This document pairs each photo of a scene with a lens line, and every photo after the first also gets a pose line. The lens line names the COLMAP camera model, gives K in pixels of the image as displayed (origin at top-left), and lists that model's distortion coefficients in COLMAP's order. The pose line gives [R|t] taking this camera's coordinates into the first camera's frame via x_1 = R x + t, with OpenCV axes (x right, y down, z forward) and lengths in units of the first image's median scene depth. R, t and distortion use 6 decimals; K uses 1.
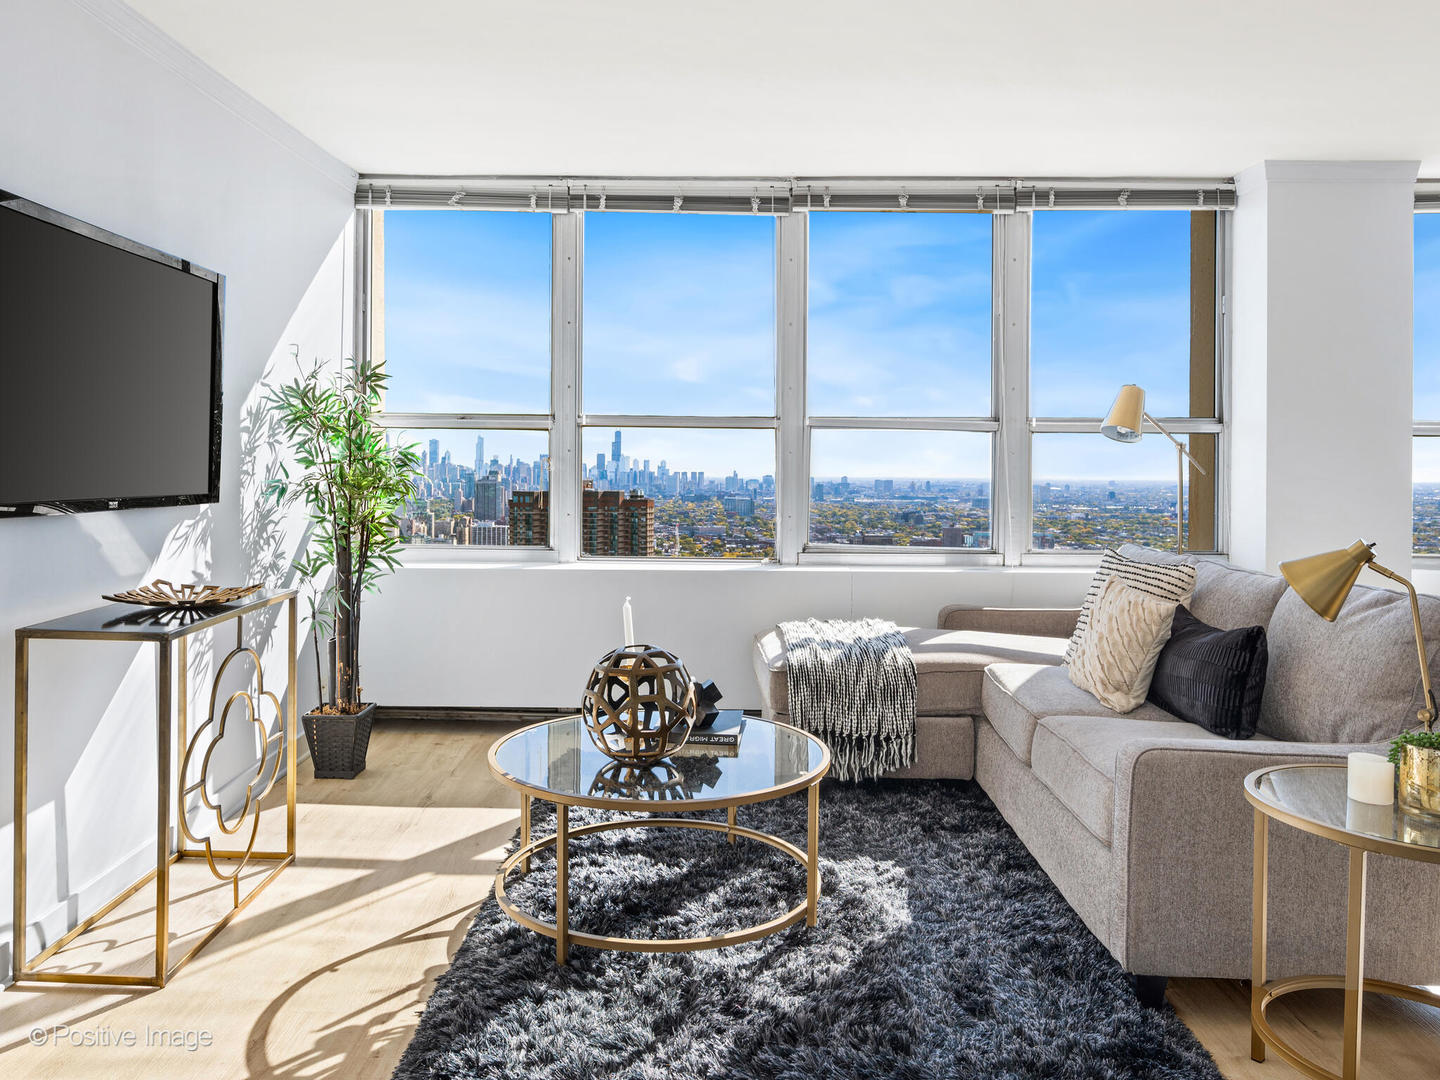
lens RADIAL K [[1152.9, 0, 681.2], [0, 1152.9, 465.4], [0, 0, 1]] dist [-0.003574, -0.000257]
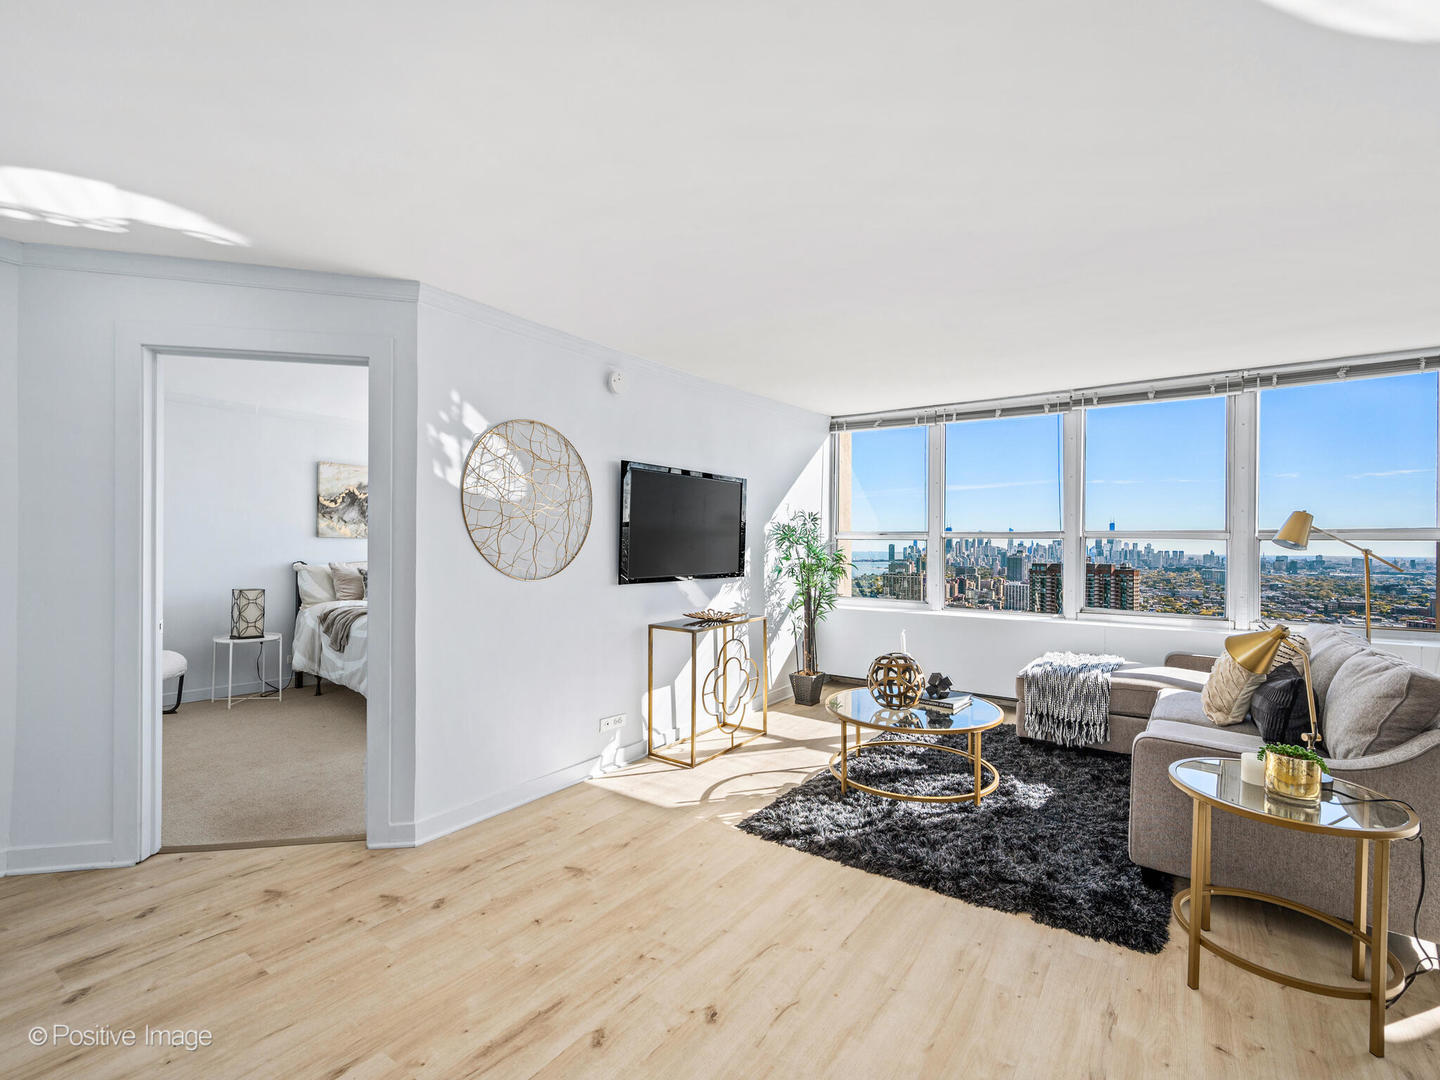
lens RADIAL K [[666.2, 0, 710.9], [0, 666.2, 541.5], [0, 0, 1]] dist [0.000648, 0.000542]
pose [[0.823686, -0.003011, -0.567038, 0.278177], [-0.000854, 0.999978, -0.006549, -0.027181], [0.567045, 0.005878, 0.823666, -0.132664]]
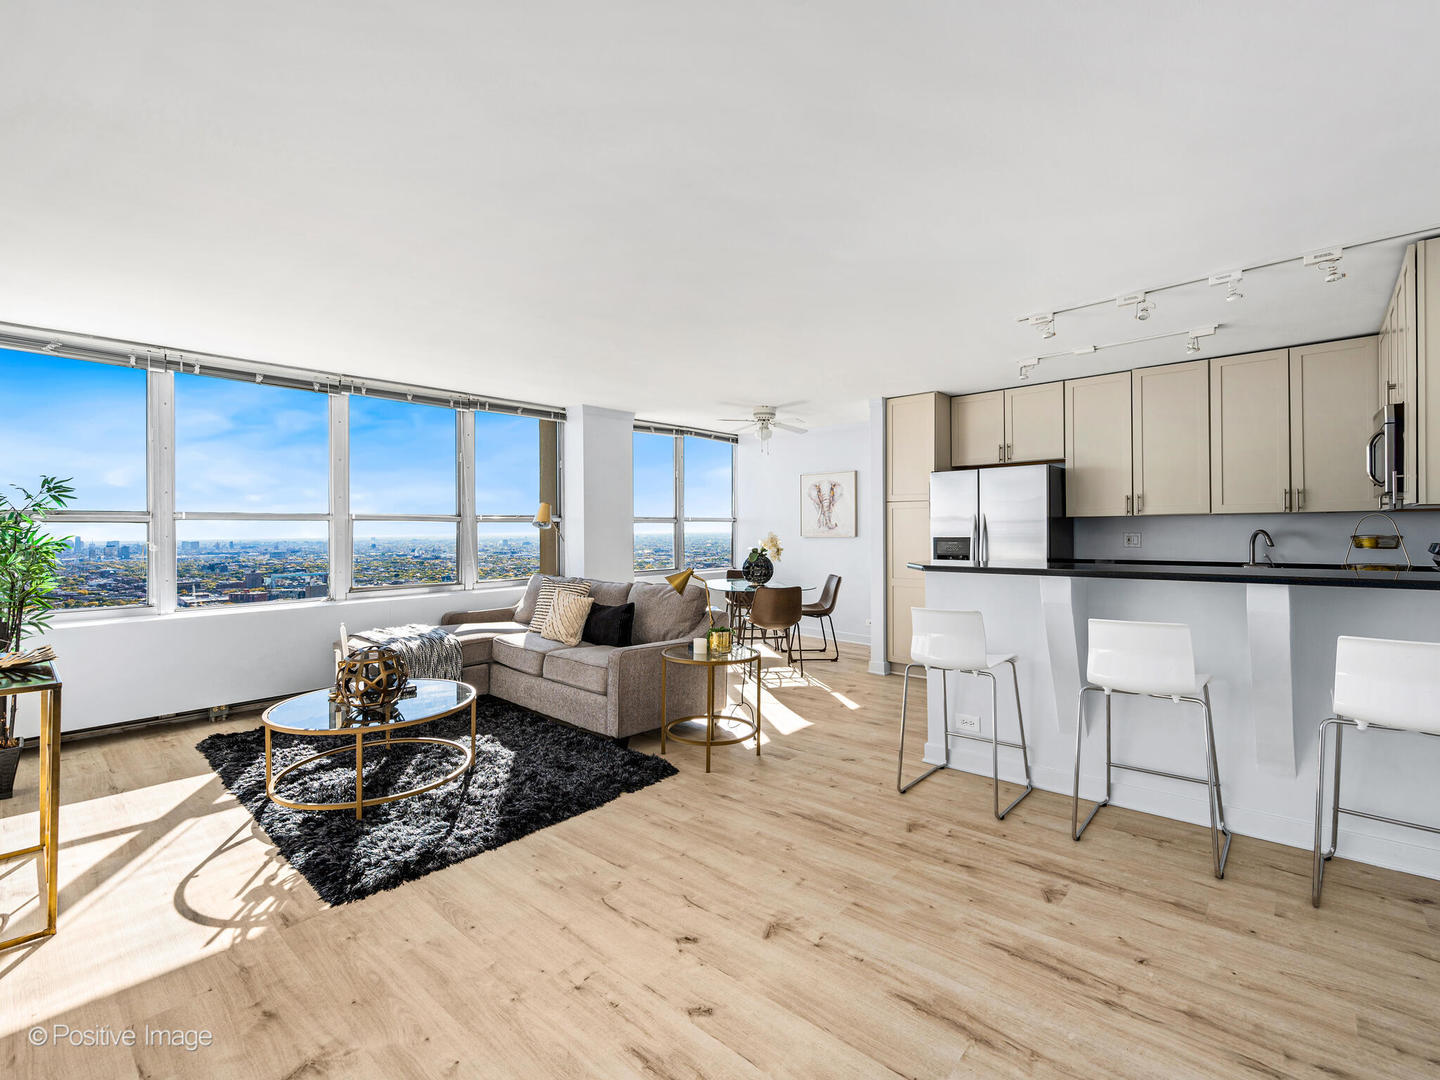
lens RADIAL K [[659.2, 0, 747.9], [0, 659.2, 524.6], [0, 0, 1]] dist [0.001245, -0.000965]
pose [[0.637979, -0.008144, 0.770010, -0.357794], [0.011353, 0.999935, 0.001169, -0.026955], [-0.769970, 0.007997, 0.638030, -0.117651]]
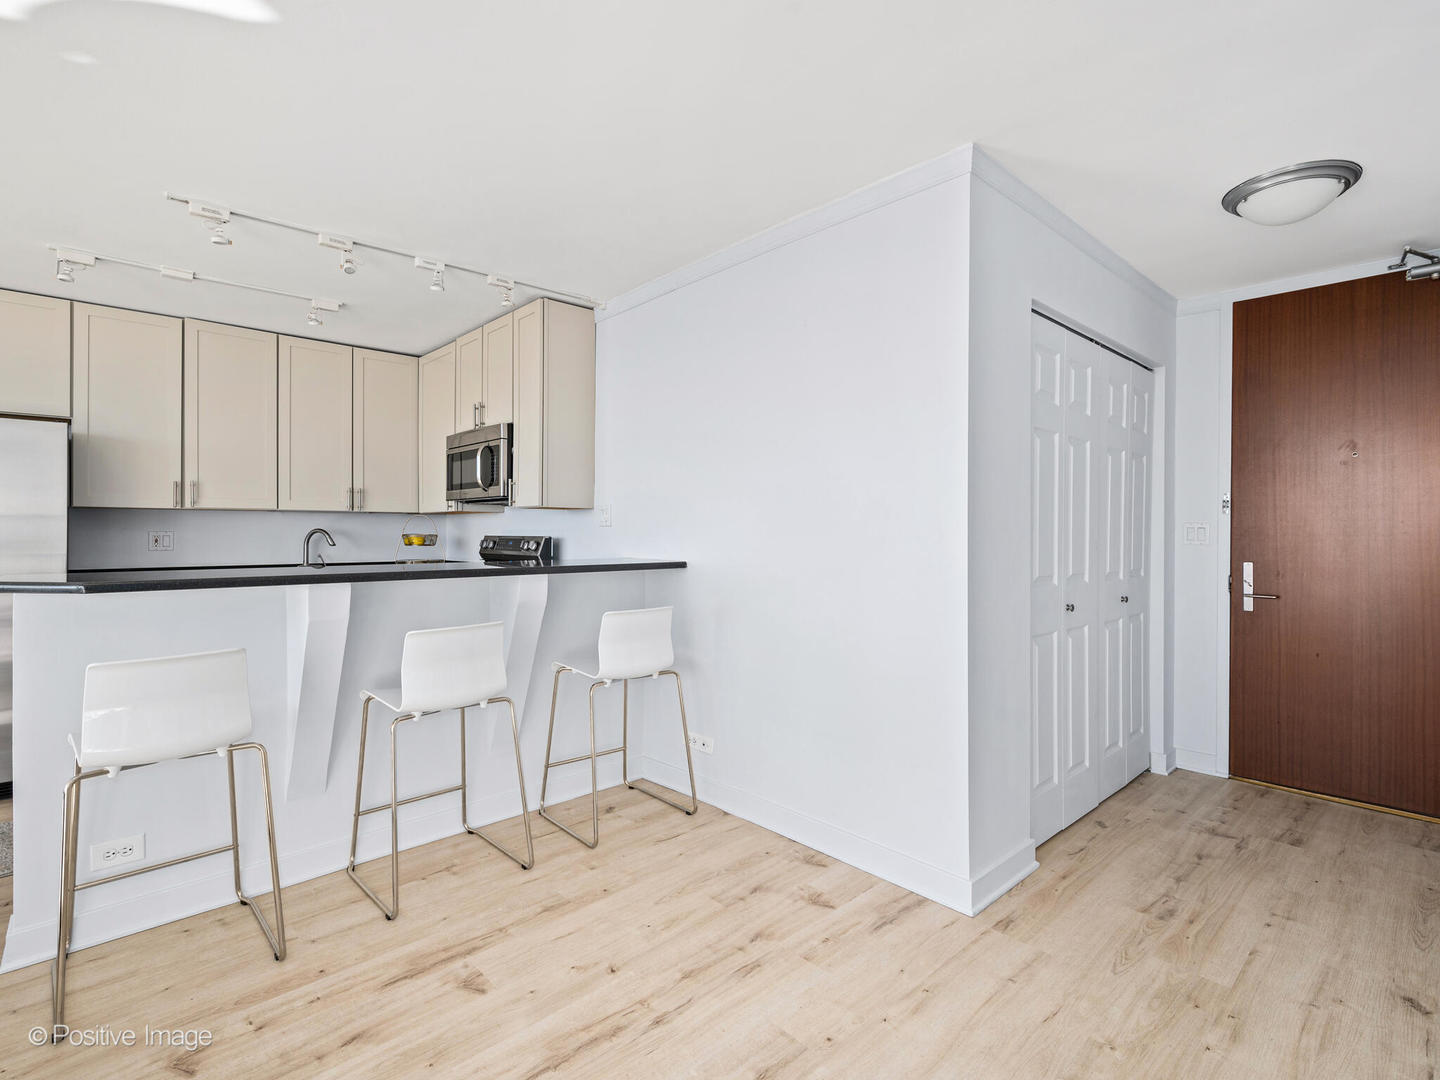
lens RADIAL K [[706.2, 0, 719.7], [0, 706.2, 533.7], [0, 0, 1]] dist [-0.000119, -0.000171]
pose [[-0.694731, -0.012573, 0.719160, -0.207262], [-0.010817, 0.999917, 0.007032, -0.013497], [-0.719188, -0.002894, -0.694809, 0.266378]]
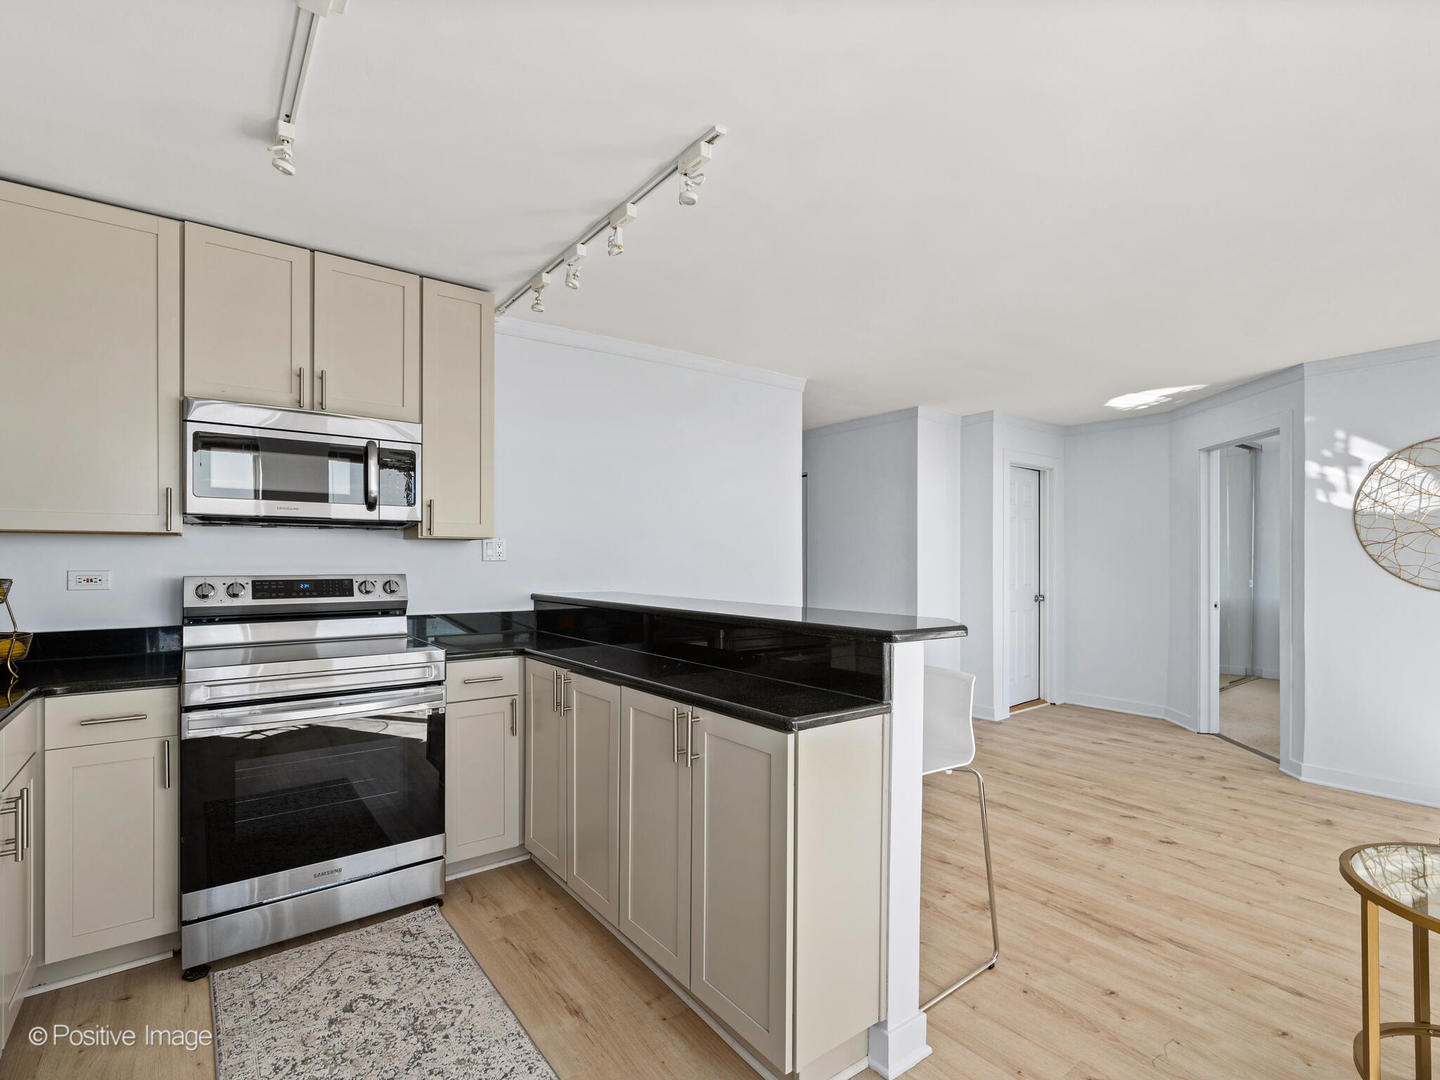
lens RADIAL K [[684.0, 0, 731.1], [0, 684.0, 551.9], [0, 0, 1]] dist [0.000411, -0.000216]
pose [[-0.782345, -0.015546, -0.622651, 0.898797], [-0.007122, 0.999846, -0.016015, -0.014760], [0.622805, -0.008095, -0.782336, 0.560515]]
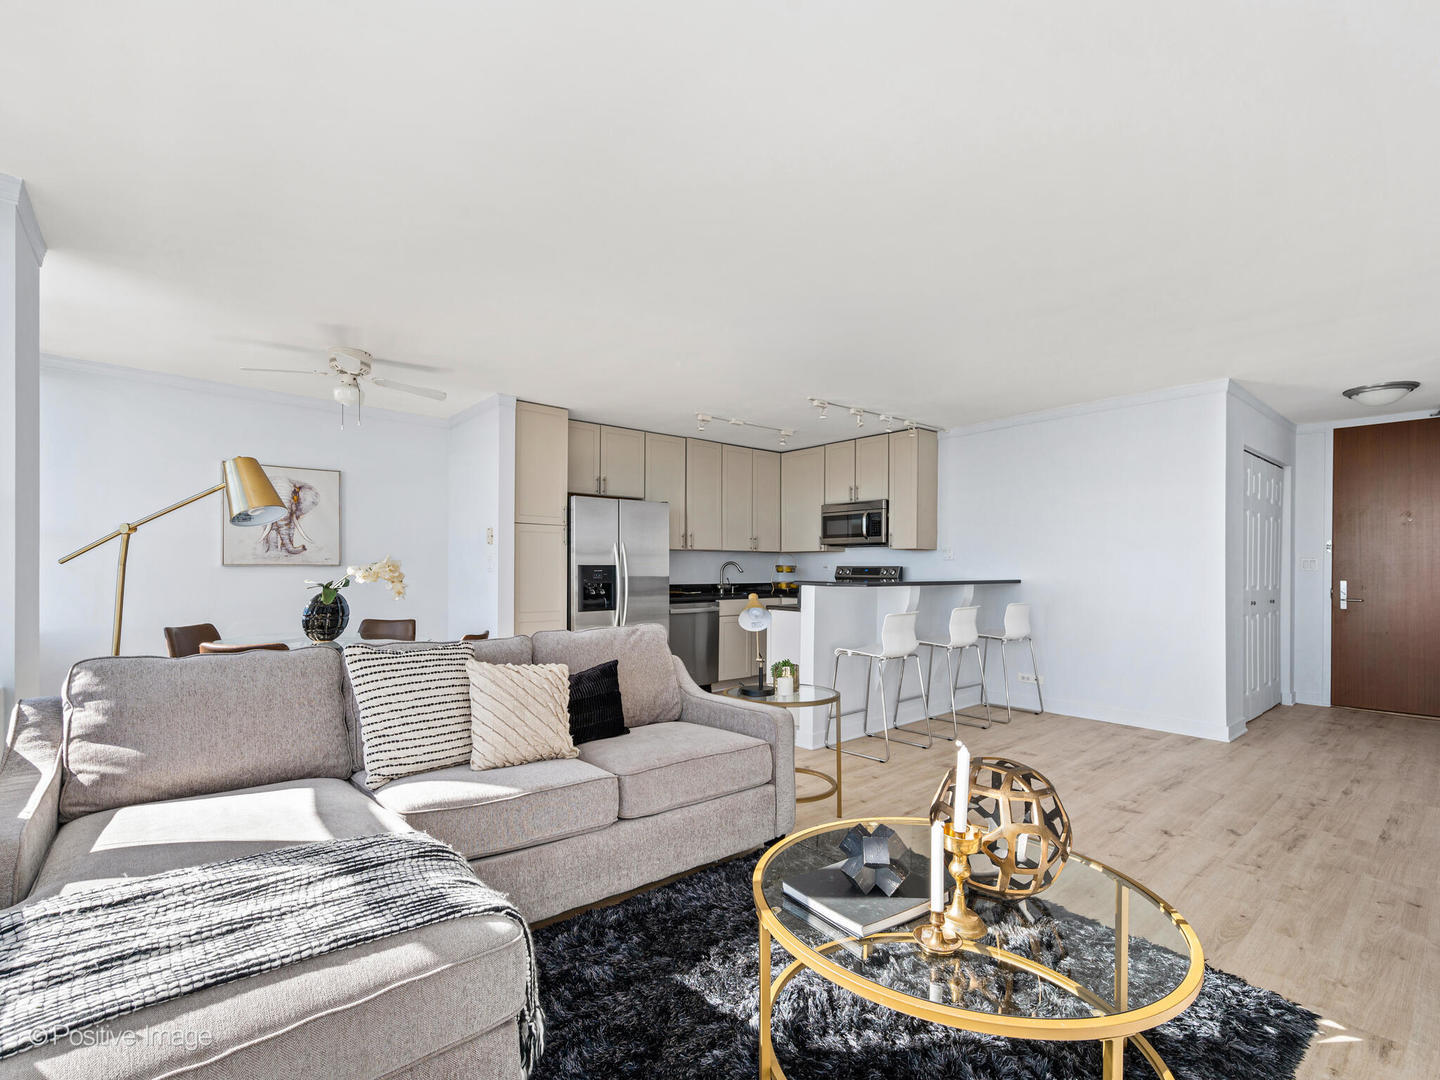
lens RADIAL K [[663.4, 0, 719.7], [0, 663.4, 571.9], [0, 0, 1]] dist [0.000265, -0.000064]
pose [[-0.662533, -0.014069, 0.748900, -0.211747], [-0.011283, 0.999898, 0.008803, 0.004935], [-0.748948, -0.002618, -0.662624, 1.137879]]
